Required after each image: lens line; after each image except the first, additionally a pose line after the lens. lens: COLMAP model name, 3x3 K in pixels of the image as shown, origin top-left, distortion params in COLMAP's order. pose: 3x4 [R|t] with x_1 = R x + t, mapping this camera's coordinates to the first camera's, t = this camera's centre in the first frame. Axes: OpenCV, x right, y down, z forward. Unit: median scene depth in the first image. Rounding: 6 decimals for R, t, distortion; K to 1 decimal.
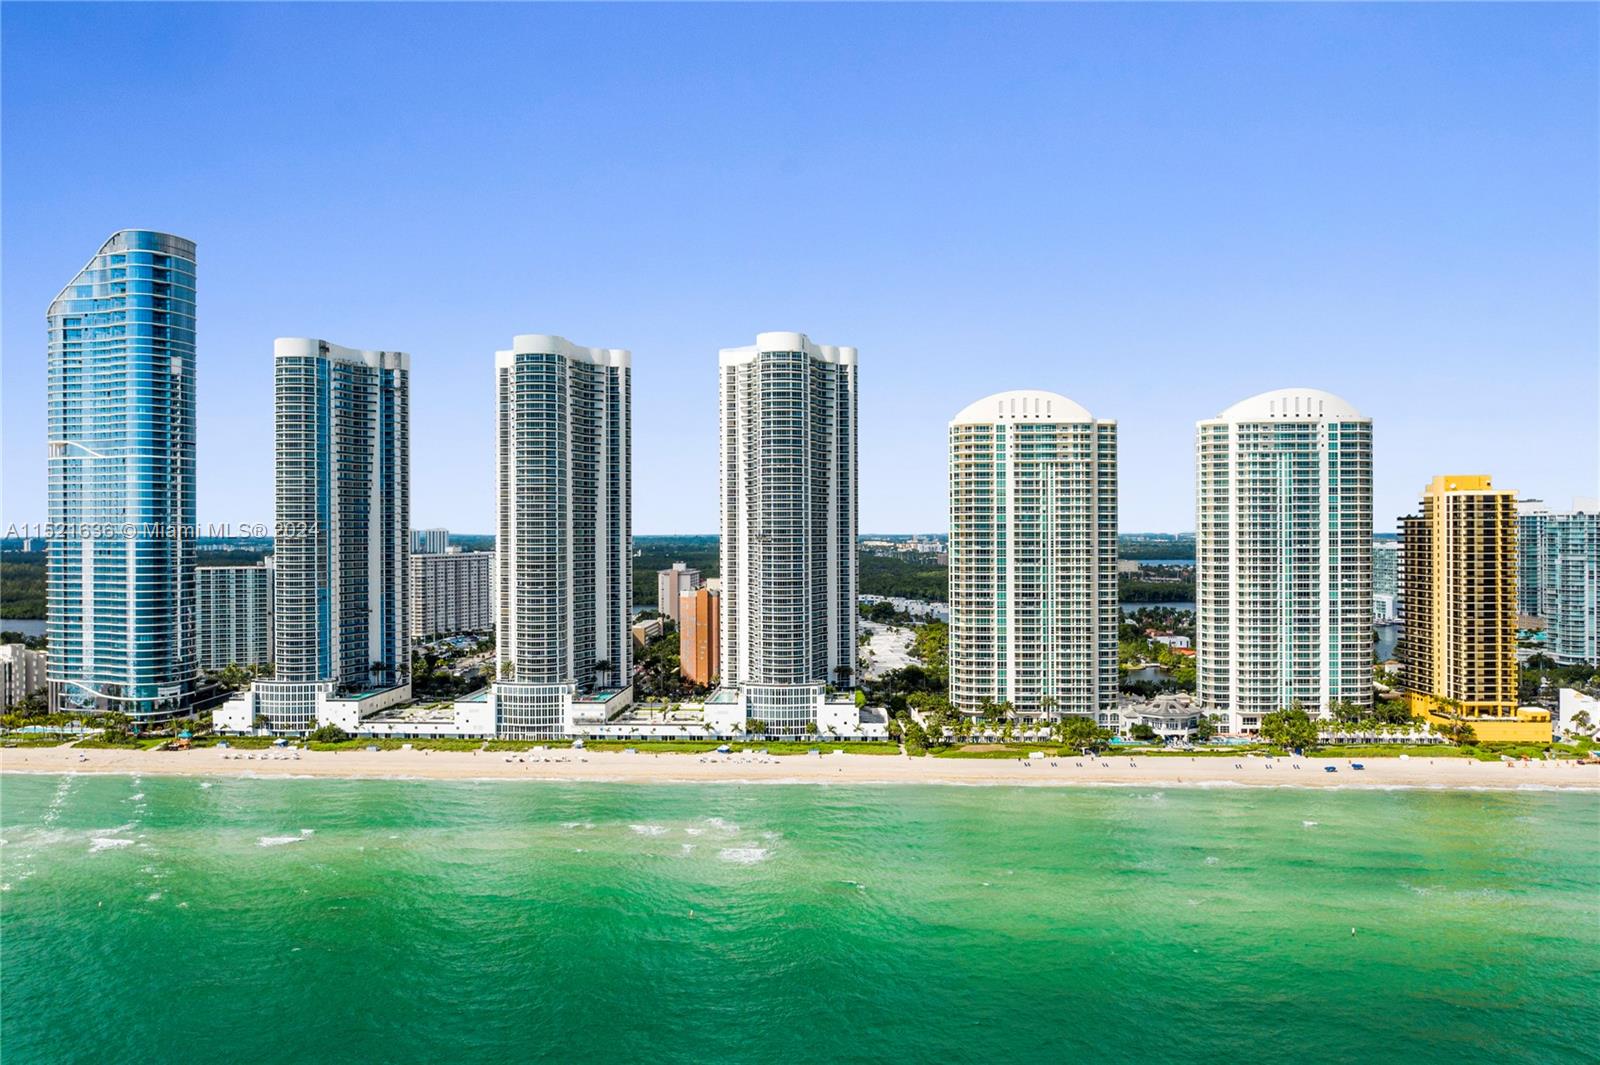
lens RADIAL K [[1287.8, 0, 799.5], [0, 1287.8, 571.0], [0, 0, 1]] dist [-0.001764, 0.001403]
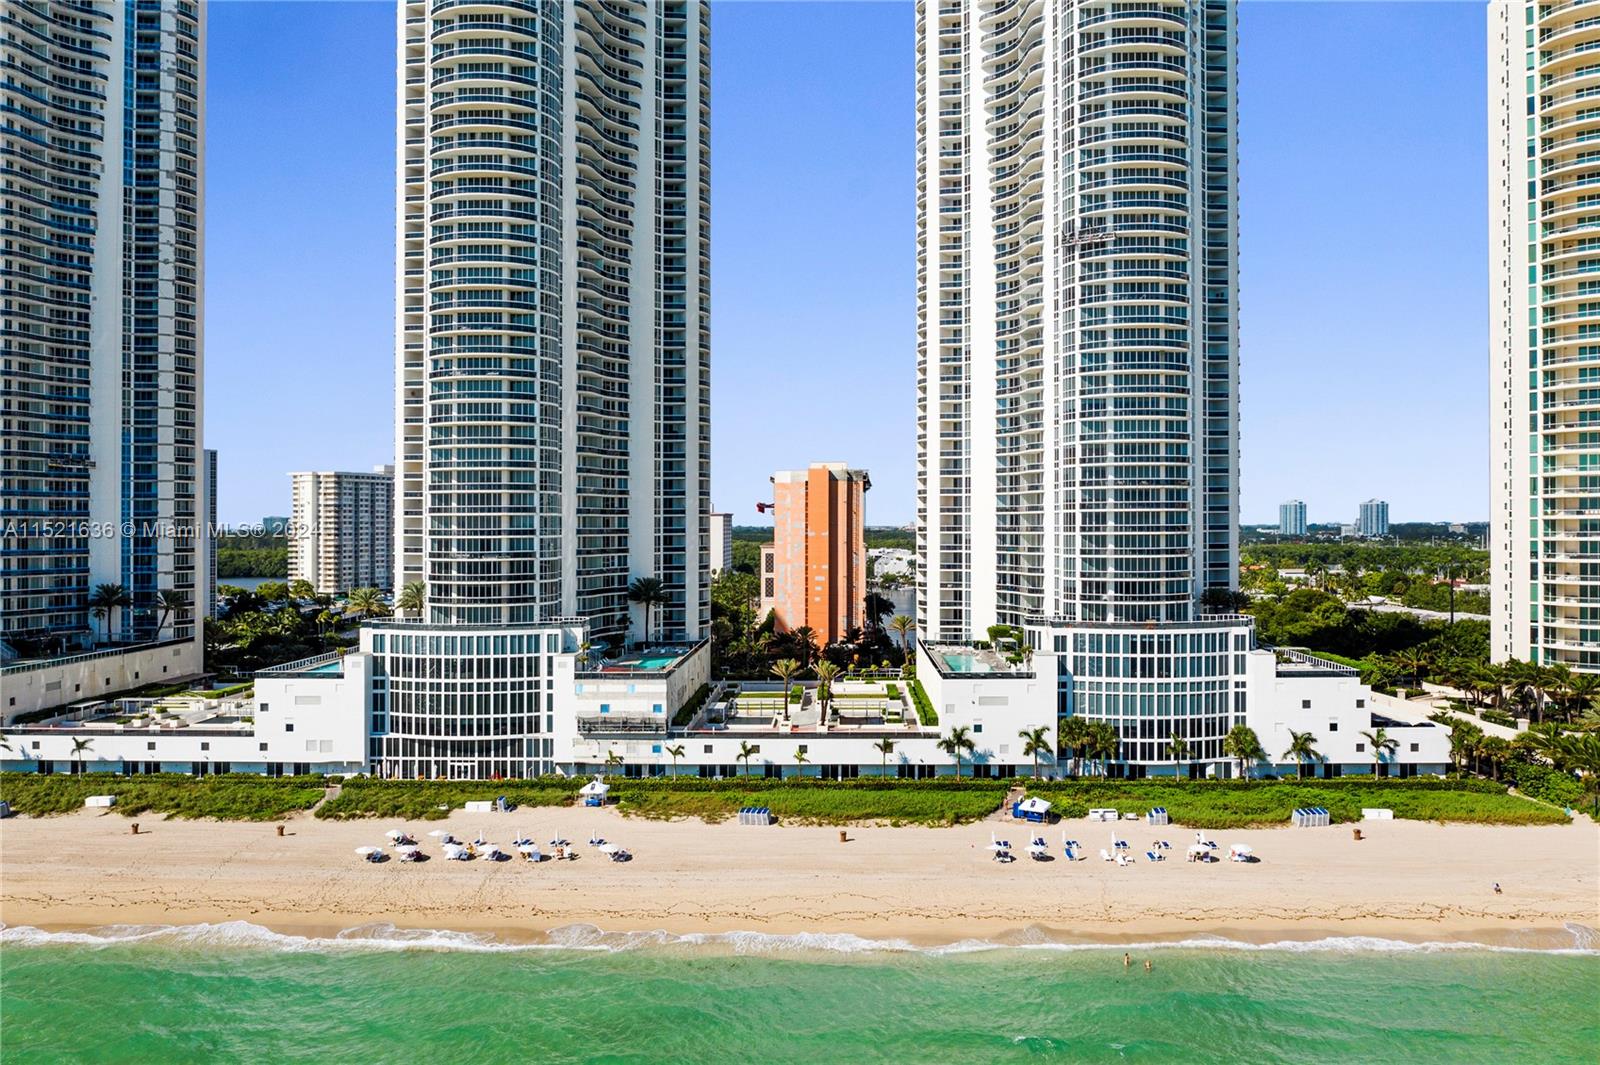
lens RADIAL K [[1282.3, 0, 800.0], [0, 1282.3, 532.5], [0, 0, 1]] dist [-0.024800, 0.003514]
pose [[0.999869, -0.003180, 0.015882, -0.119366], [0.003602, 0.999639, -0.026622, 0.071885], [-0.015791, 0.026676, 0.999519, 0.638995]]
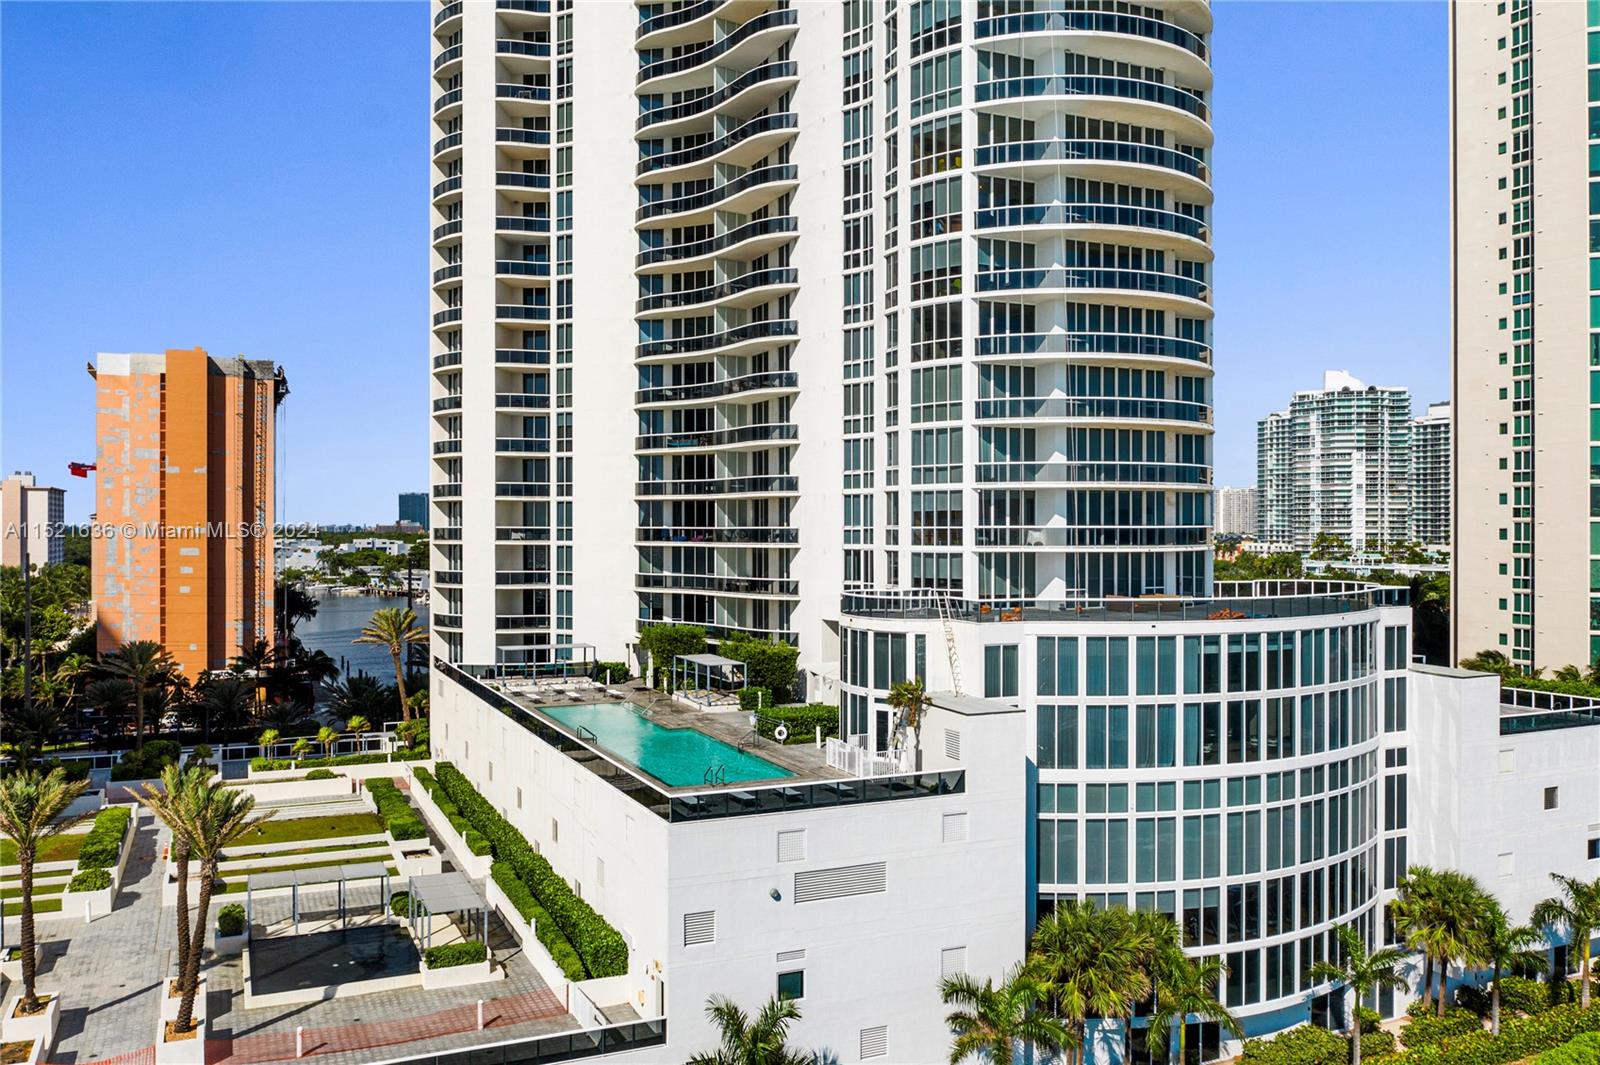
lens RADIAL K [[1282.3, 0, 800.0], [0, 1282.3, 532.5], [0, 0, 1]] dist [-0.024800, 0.003514]
pose [[0.889820, -0.000431, 0.456311, -0.109274], [0.013339, 0.999597, -0.025066, 0.084192], [-0.456116, 0.028391, 0.889467, 0.908015]]
